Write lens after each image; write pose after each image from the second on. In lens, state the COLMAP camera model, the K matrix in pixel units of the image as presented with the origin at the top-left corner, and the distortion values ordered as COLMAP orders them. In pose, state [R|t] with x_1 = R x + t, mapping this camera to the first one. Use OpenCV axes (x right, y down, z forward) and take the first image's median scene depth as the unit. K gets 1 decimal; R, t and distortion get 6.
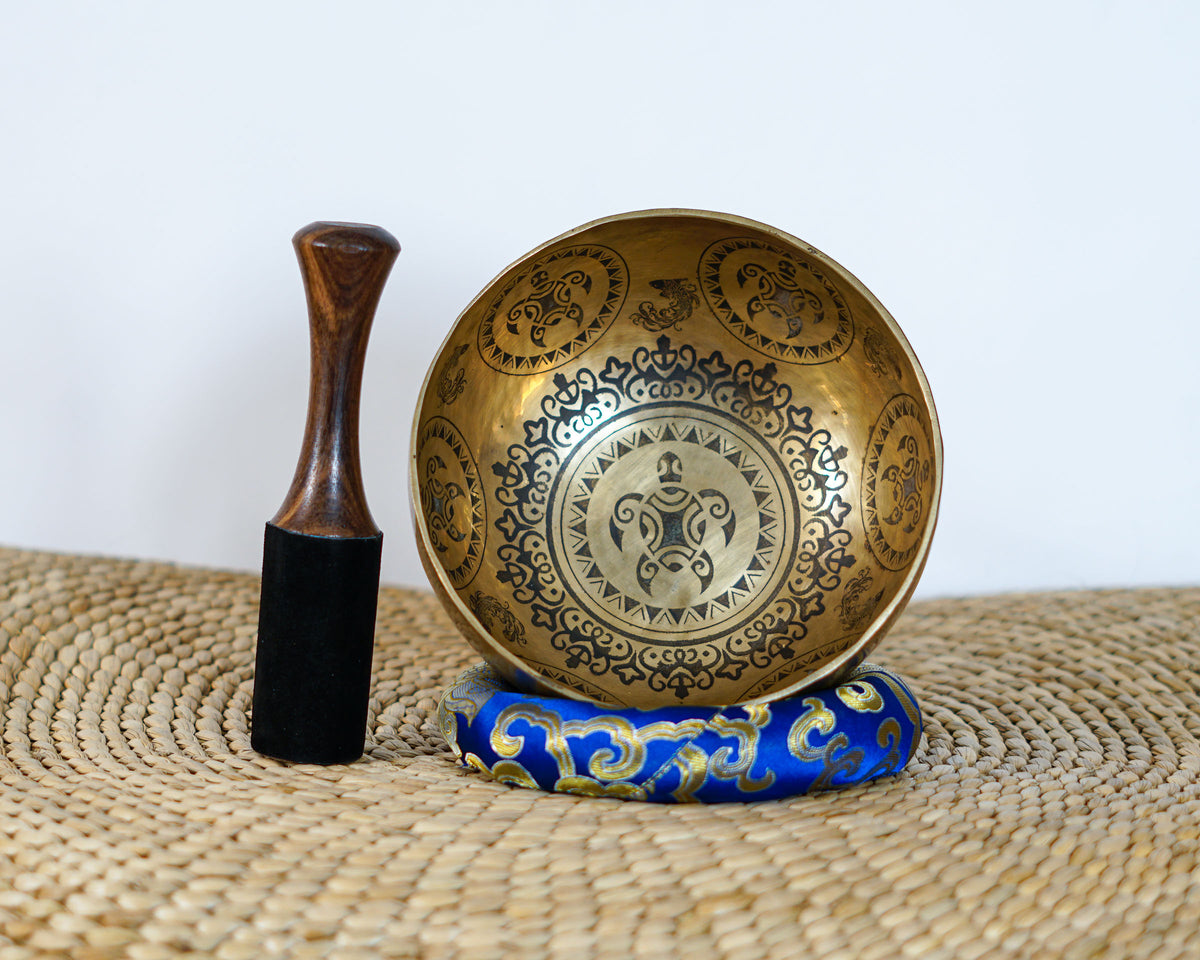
lens RADIAL K [[4822.7, 0, 600.0], [0, 4822.7, 480.0], [0, 0, 1]] dist [-0.075245, 4.976514]
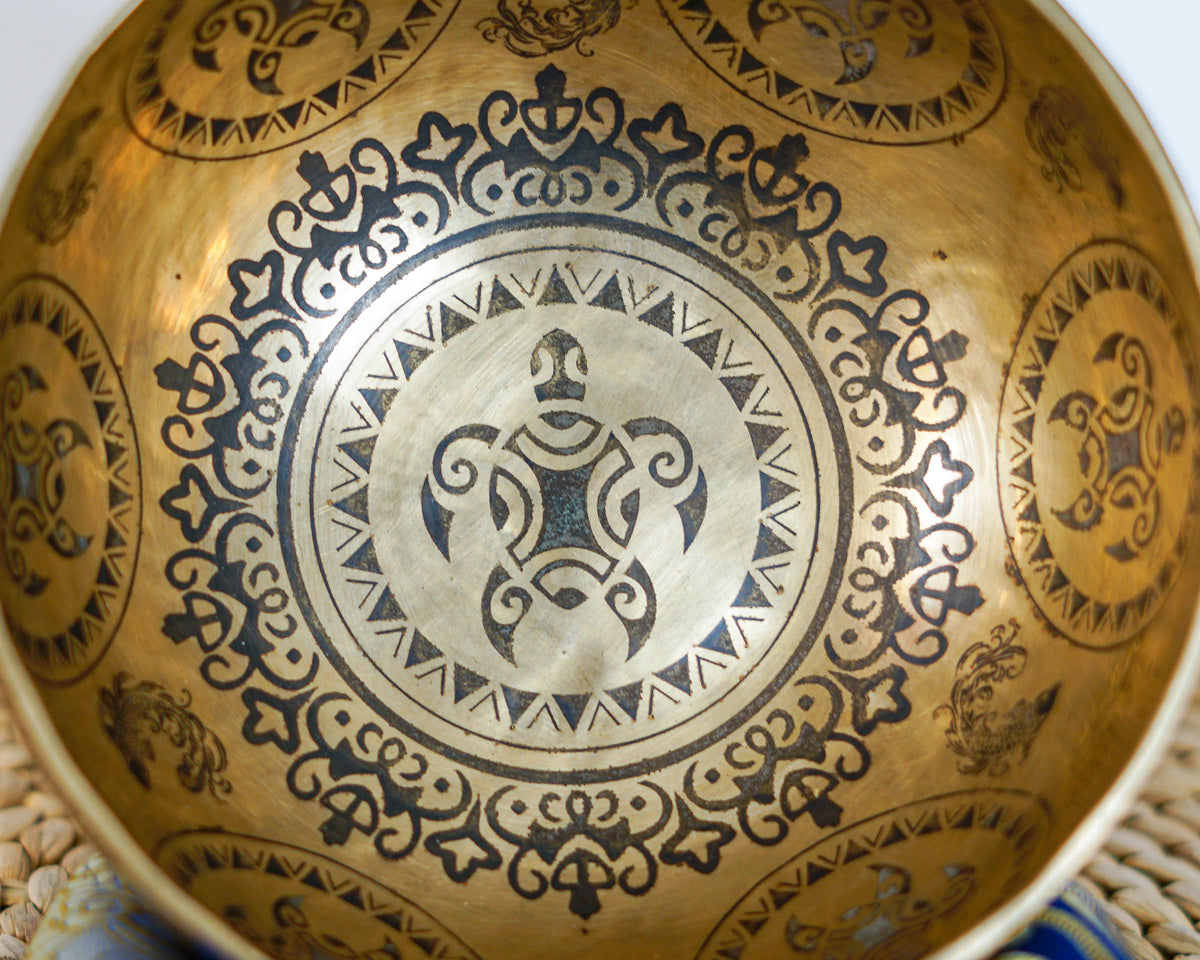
lens RADIAL K [[4822.7, 0, 600.0], [0, 4822.7, 480.0], [0, 0, 1]] dist [-0.075245, 4.976514]
pose [[0.997317, 0.011613, 0.072271, -0.013594], [-0.022536, 0.988089, 0.152225, -0.059721], [-0.069642, -0.153445, 0.985700, 0.566626]]
